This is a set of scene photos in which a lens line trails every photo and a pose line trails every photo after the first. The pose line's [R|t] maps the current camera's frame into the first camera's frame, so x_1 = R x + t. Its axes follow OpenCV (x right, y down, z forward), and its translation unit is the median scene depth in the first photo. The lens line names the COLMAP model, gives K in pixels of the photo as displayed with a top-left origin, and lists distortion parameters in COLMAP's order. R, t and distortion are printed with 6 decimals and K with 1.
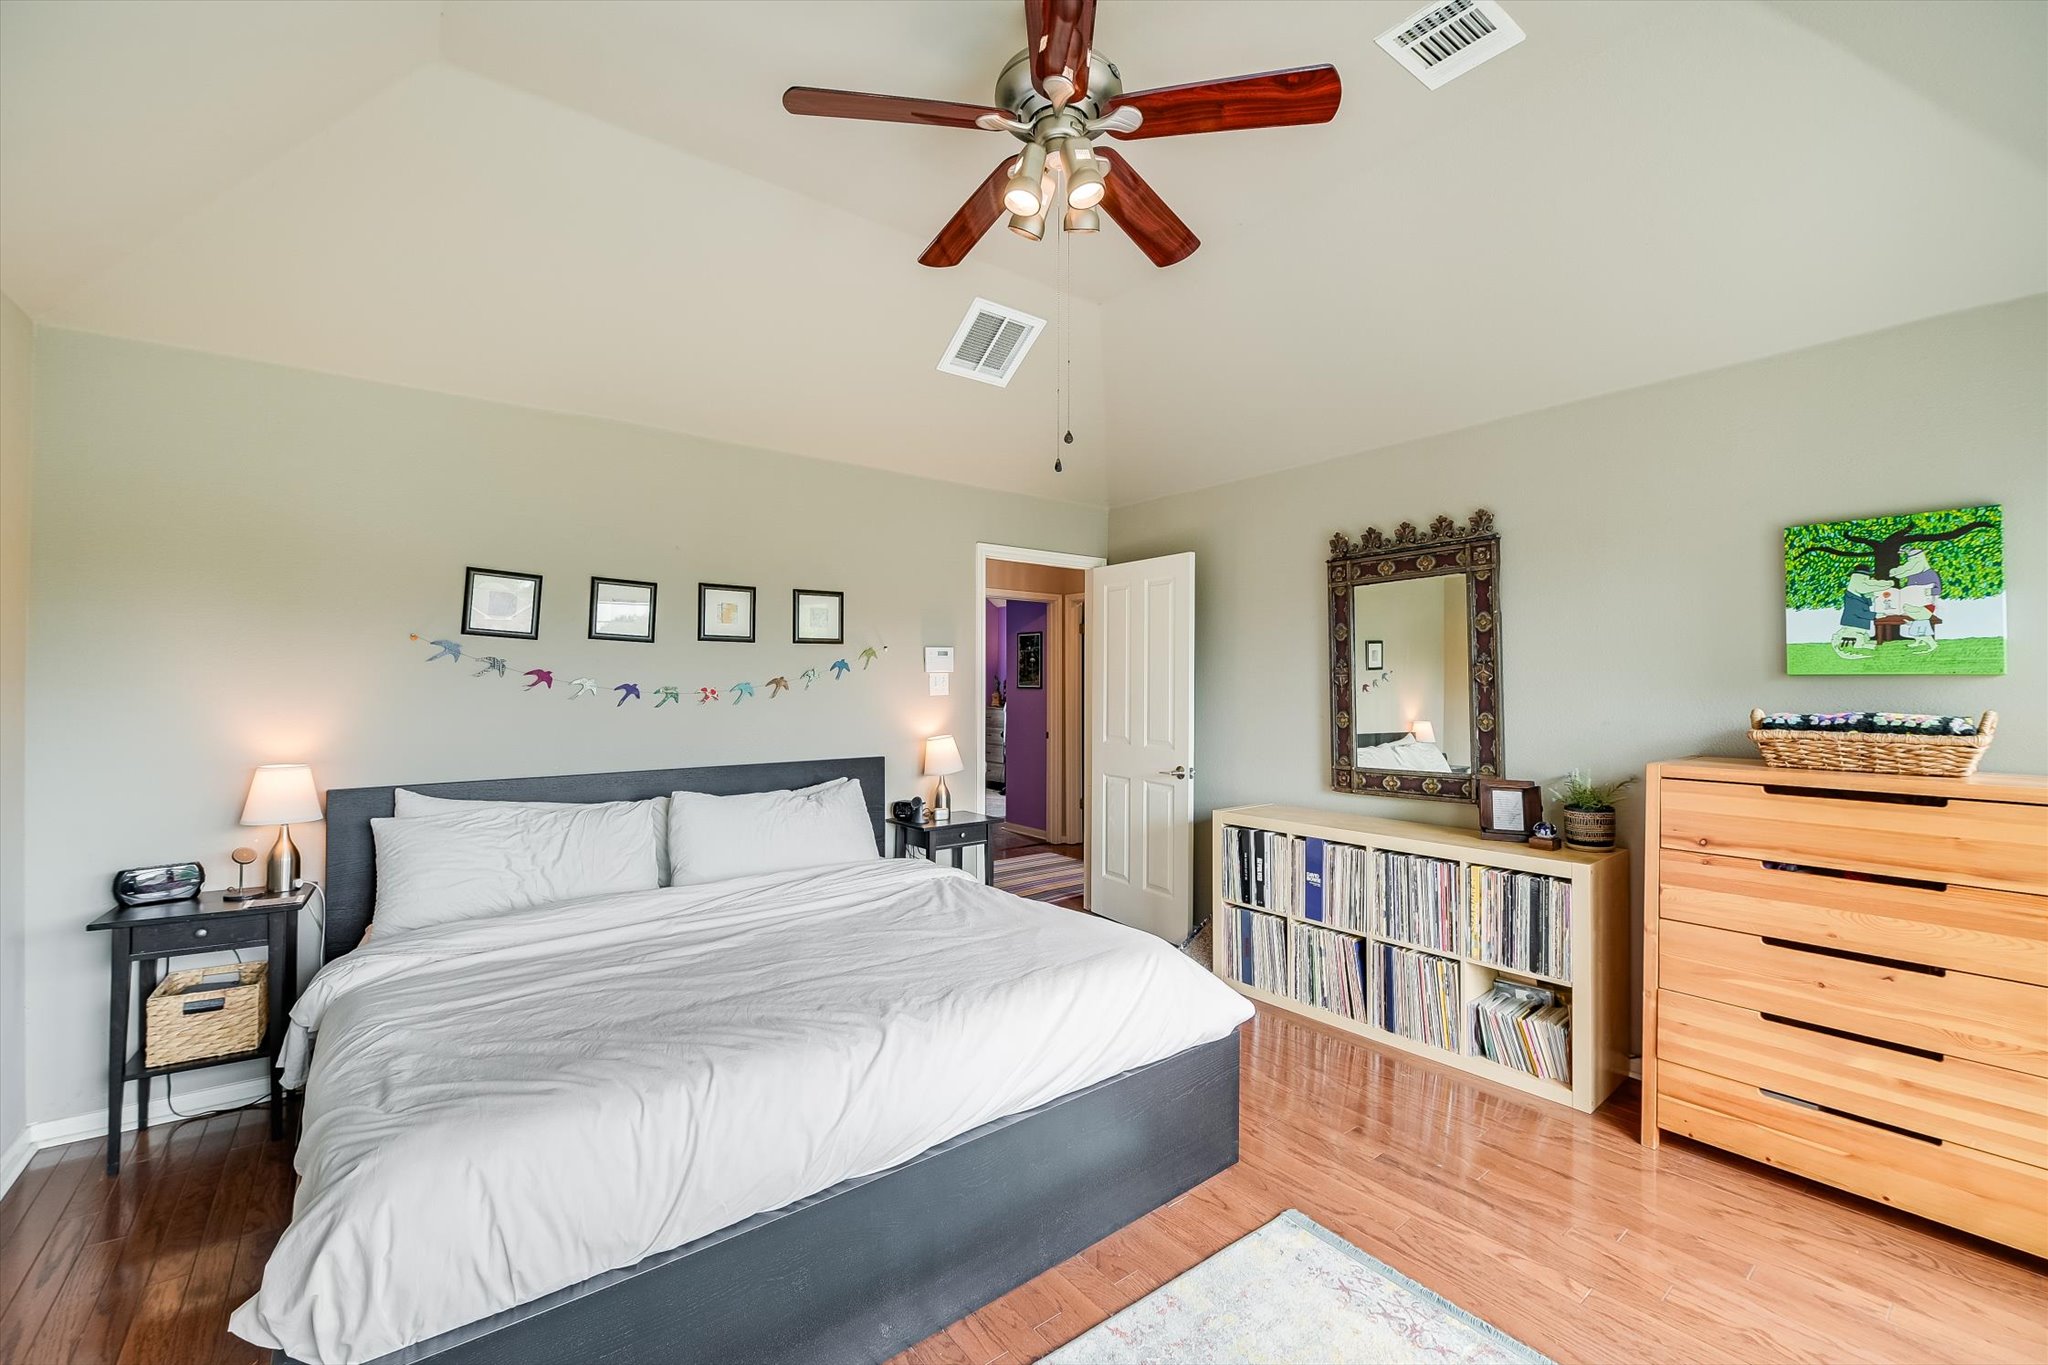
lens RADIAL K [[854.1, 0, 1014.0], [0, 854.1, 671.6], [0, 0, 1]] dist [-0.014806, -0.001416]
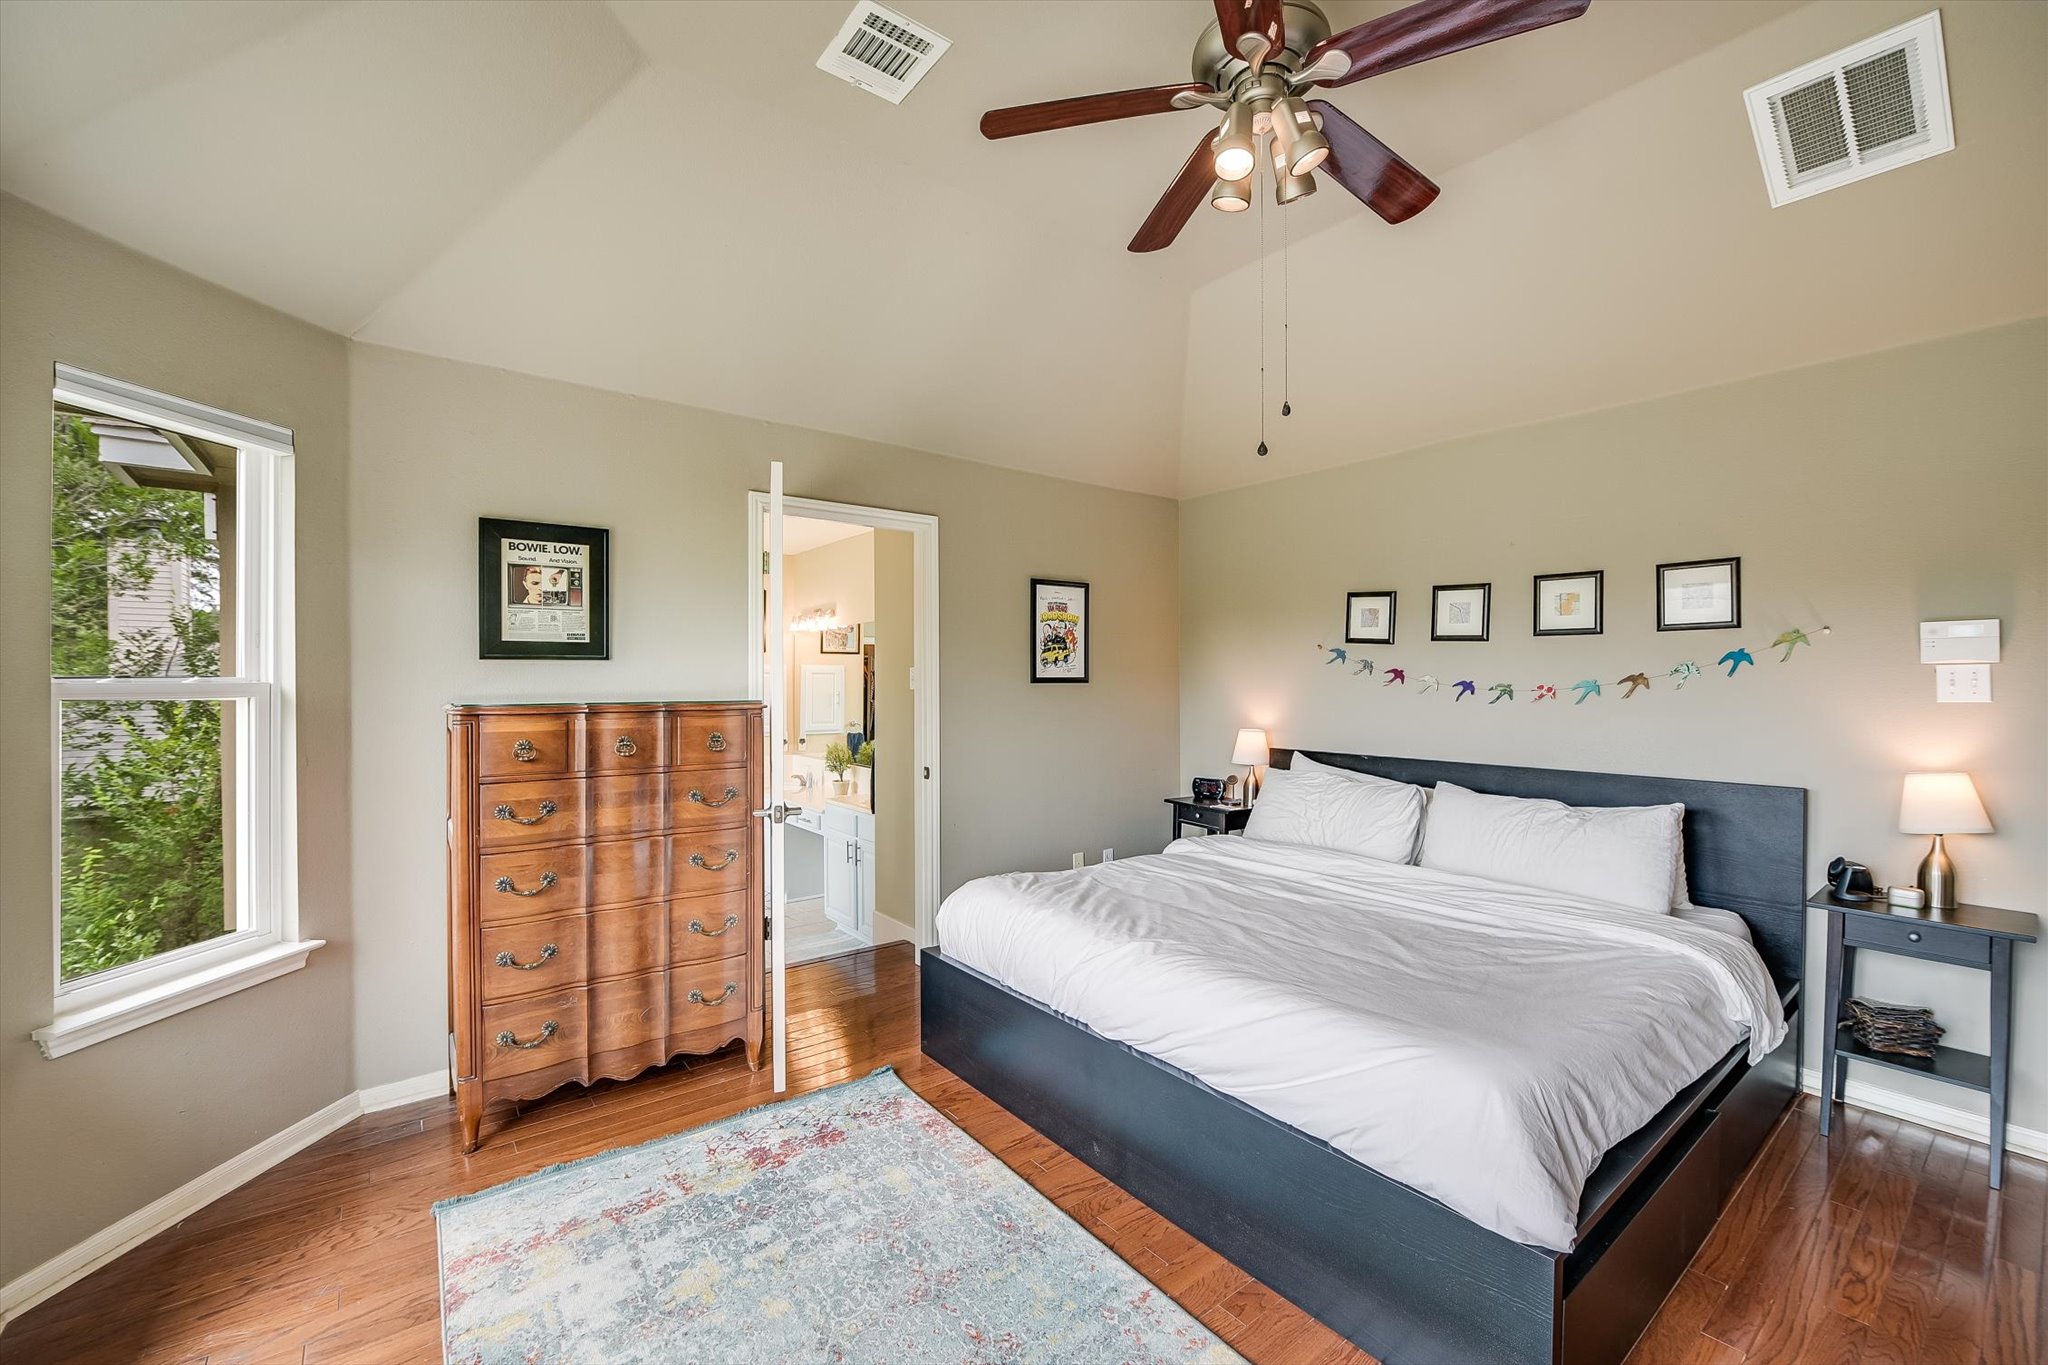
lens RADIAL K [[834.3, 0, 1023.4], [0, 834.3, 680.4], [0, 0, 1]] dist [-0.002522, -0.000179]
pose [[0.002213, 0.003221, -0.999992, 0.947488], [0.011738, 0.999926, 0.003247, 0.006344], [0.999929, -0.011745, 0.002175, 0.699266]]
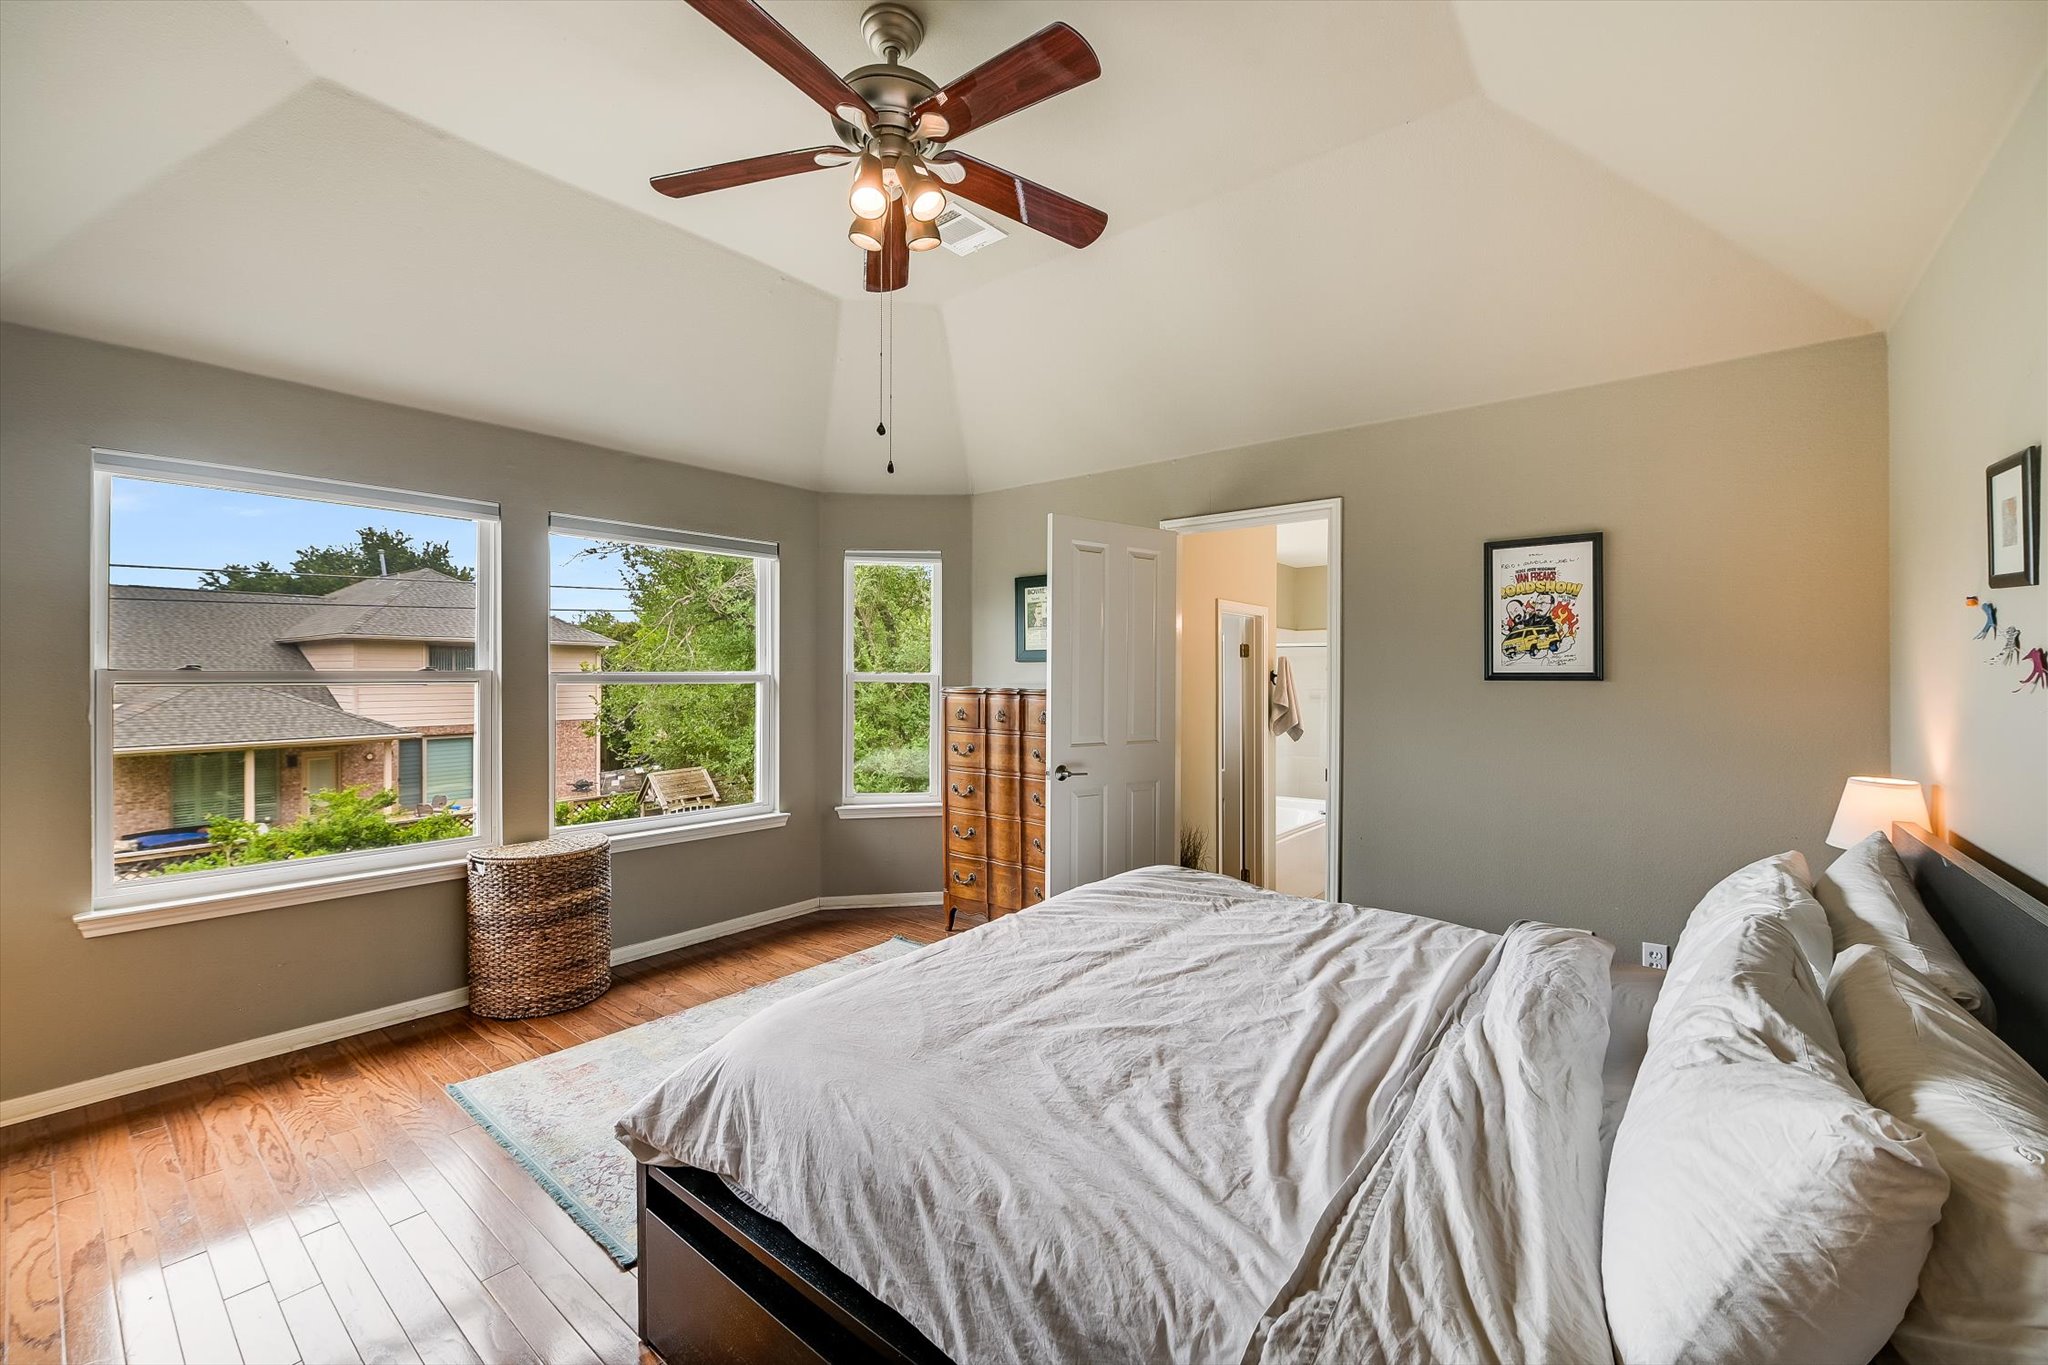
lens RADIAL K [[810.6, 0, 1029.6], [0, 810.6, 676.2], [0, 0, 1]] dist [0.007938, -0.001957]
pose [[-0.970587, -0.002496, -0.240736, 0.122473], [-0.000278, 0.999957, -0.009245, 0.025984], [0.240749, -0.008906, -0.970547, 1.944332]]
